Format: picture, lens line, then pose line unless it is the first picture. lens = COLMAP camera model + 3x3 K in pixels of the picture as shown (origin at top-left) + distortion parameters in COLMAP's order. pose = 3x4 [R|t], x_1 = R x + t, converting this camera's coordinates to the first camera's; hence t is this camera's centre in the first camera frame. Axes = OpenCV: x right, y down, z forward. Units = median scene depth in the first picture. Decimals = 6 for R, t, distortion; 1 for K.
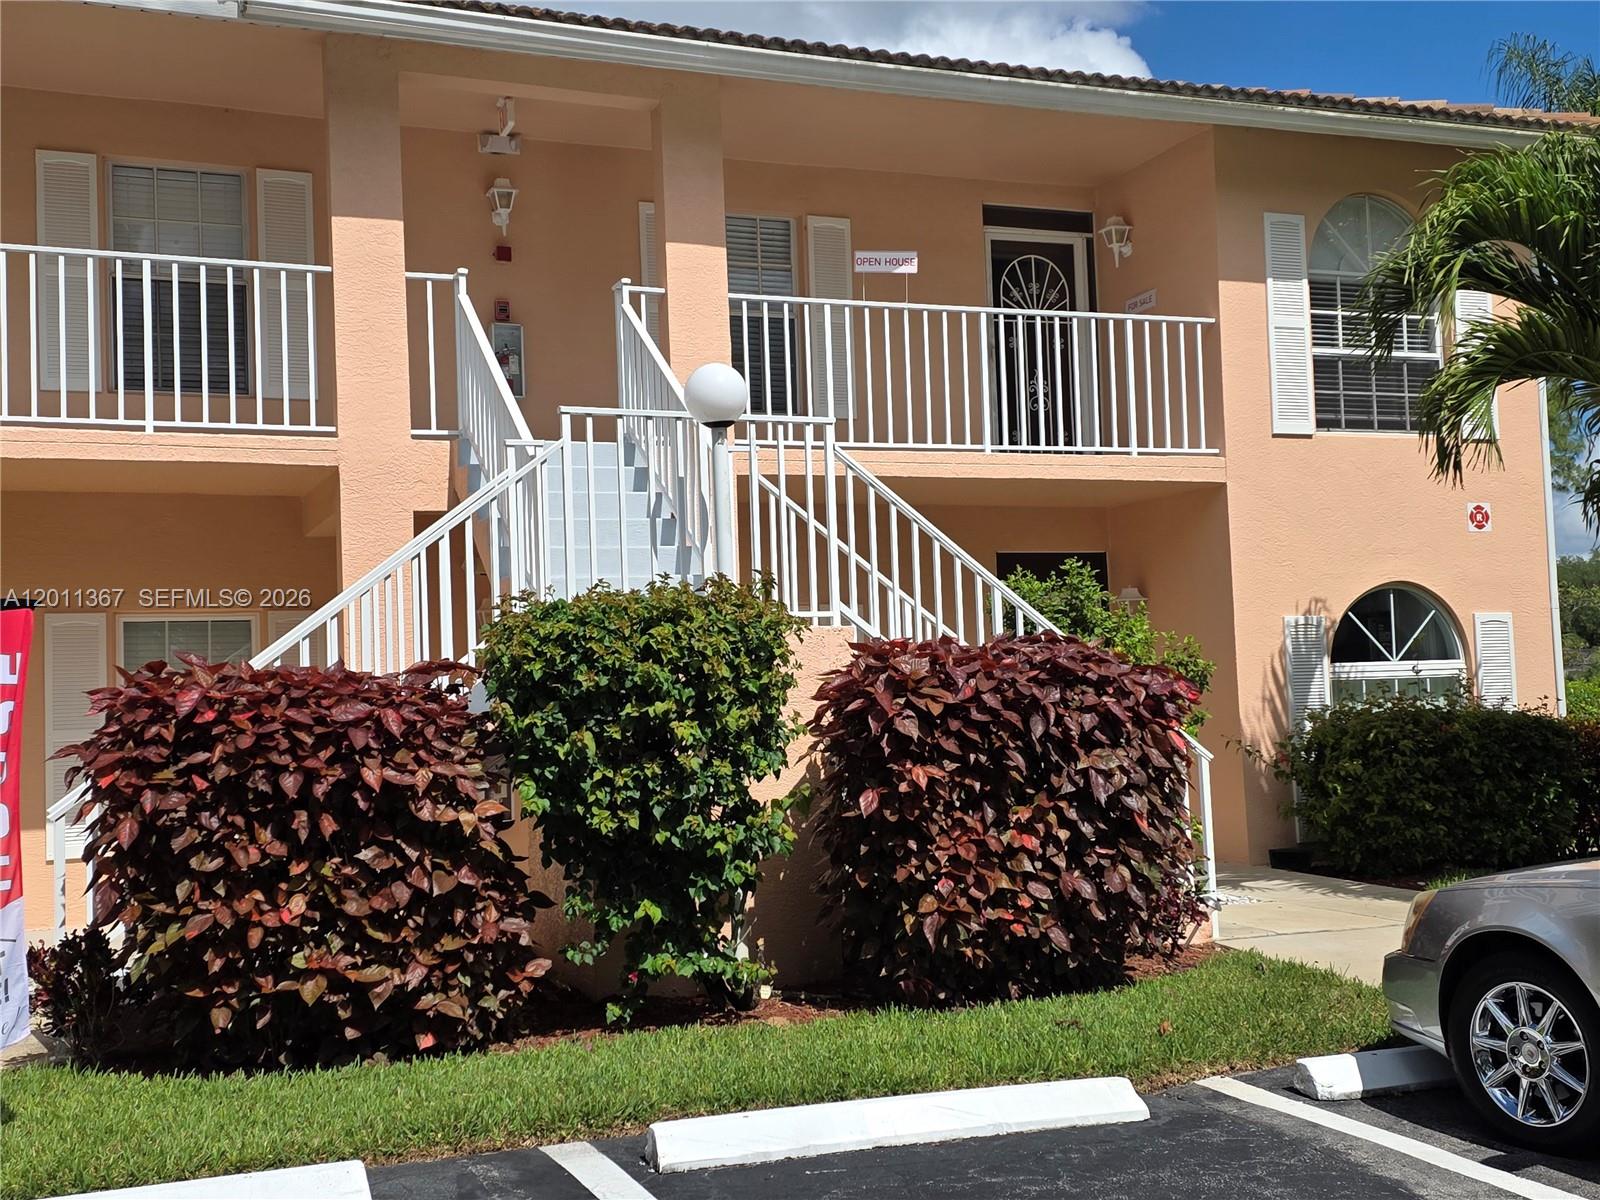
lens RADIAL K [[1785.4, 0, 757.9], [0, 1785.4, 596.2], [0, 0, 1]] dist [0.175286, -0.356690]
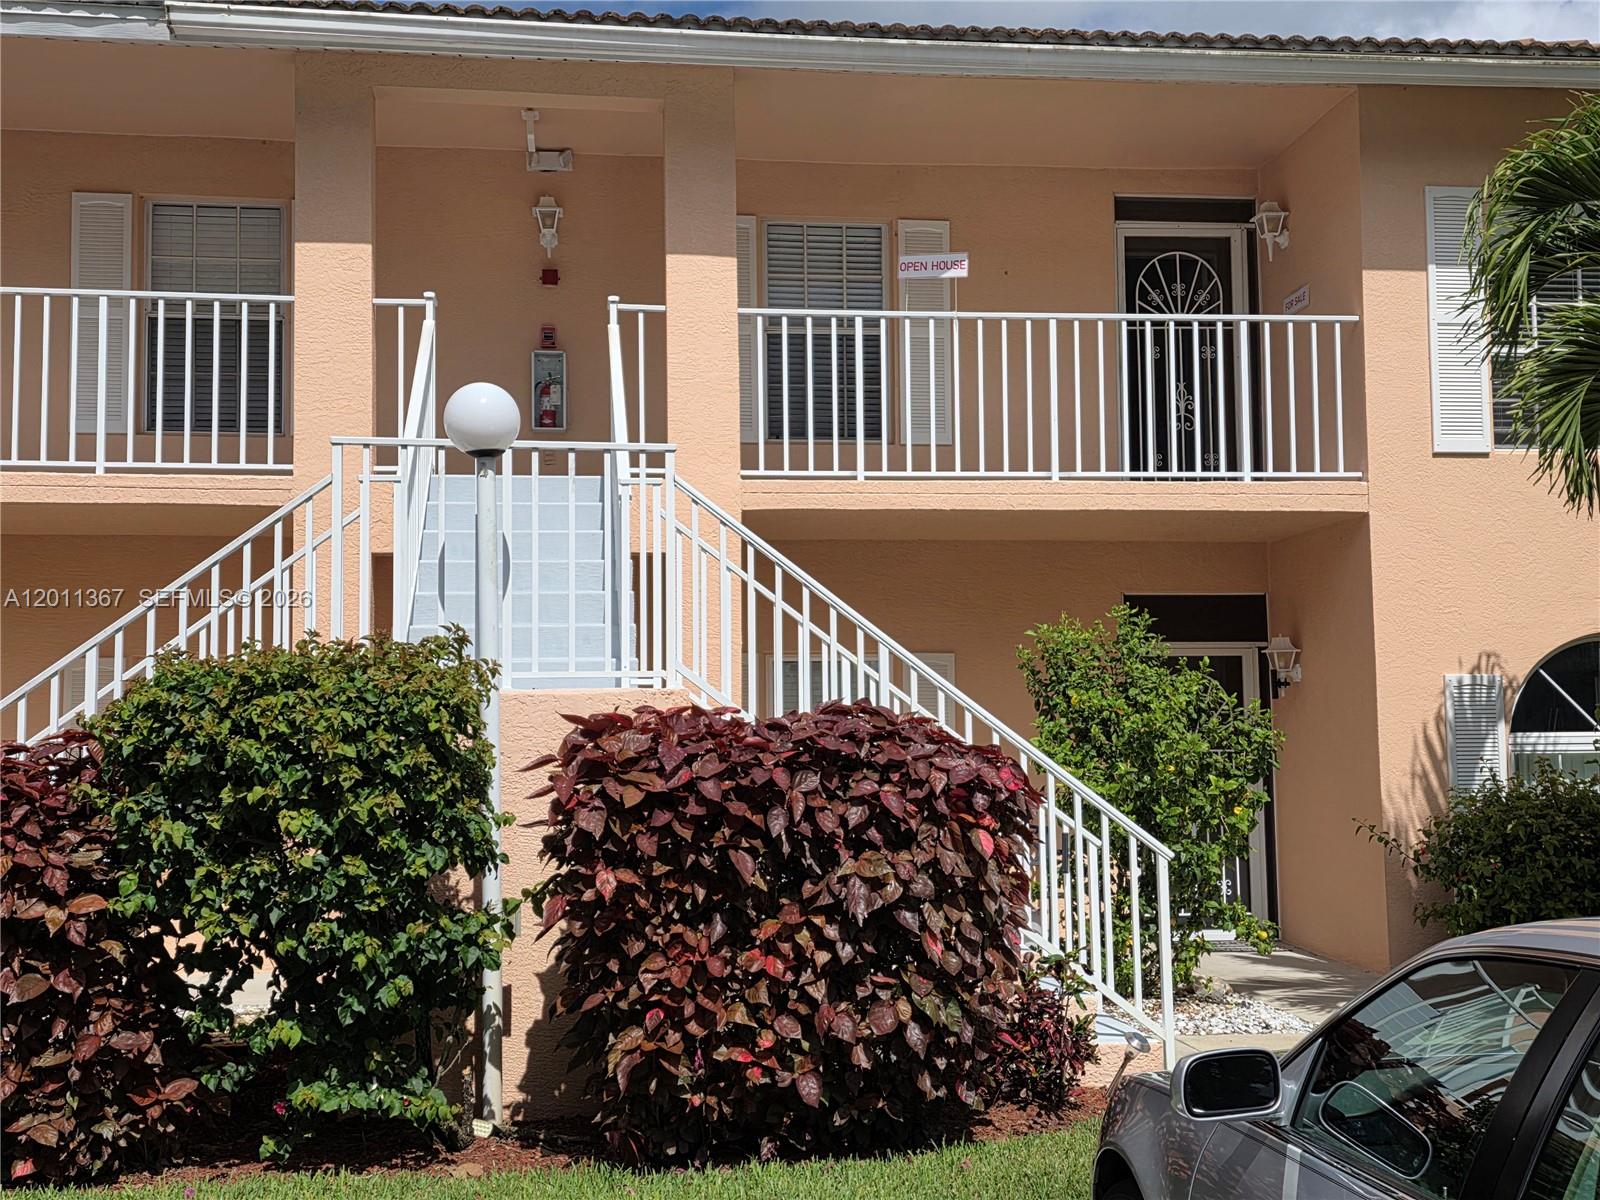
lens RADIAL K [[1785.4, 0, 757.9], [0, 1785.4, 596.2], [0, 0, 1]] dist [0.175286, -0.356690]
pose [[0.967452, 0.001173, -0.253051, 0.219776], [-0.005601, 0.999844, -0.016777, -0.009653], [0.252991, 0.017648, 0.967308, 0.136135]]
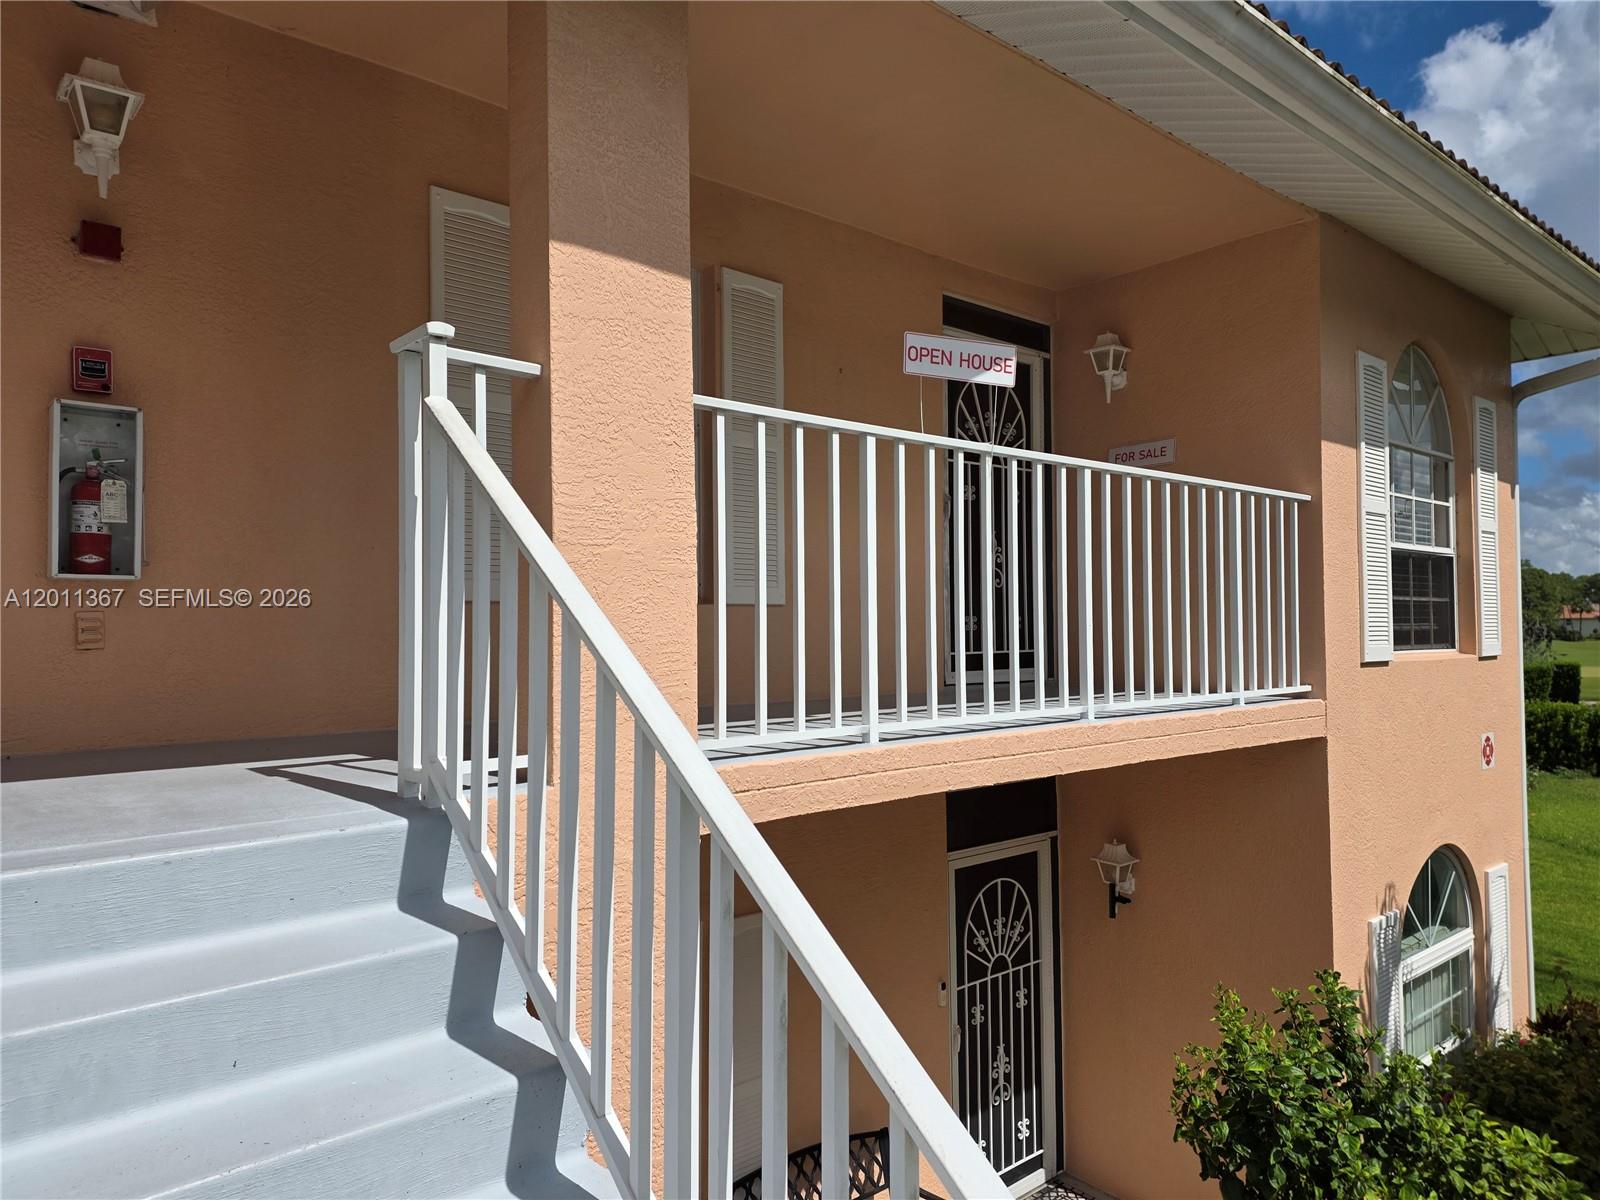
lens RADIAL K [[1074.2, 0, 807.7], [0, 1074.2, 603.6], [0, 0, 1]] dist [0.078598, -0.082685]
pose [[0.934615, 0.030131, 0.354381, -0.079846], [-0.041714, 0.998815, 0.025090, -0.127852], [-0.353205, -0.038232, 0.934764, 0.757085]]
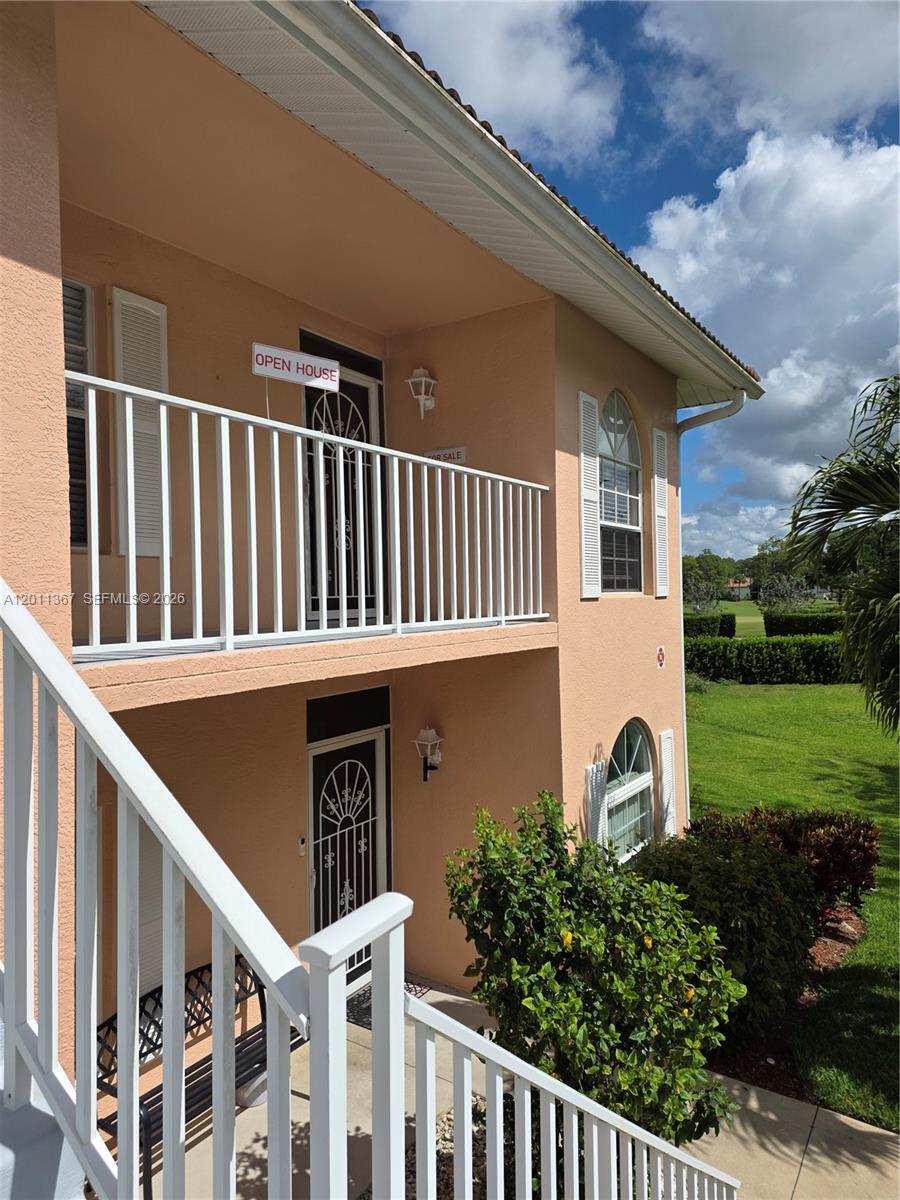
lens RADIAL K [[797.6, 0, 462.0], [0, 797.6, 591.8], [0, 0, 1]] dist [0.167269, -0.298470]
pose [[0.796817, 0.016495, 0.603996, -0.068354], [-0.041768, 0.998740, 0.027827, -0.115908], [-0.602775, -0.047401, 0.796502, 0.739874]]
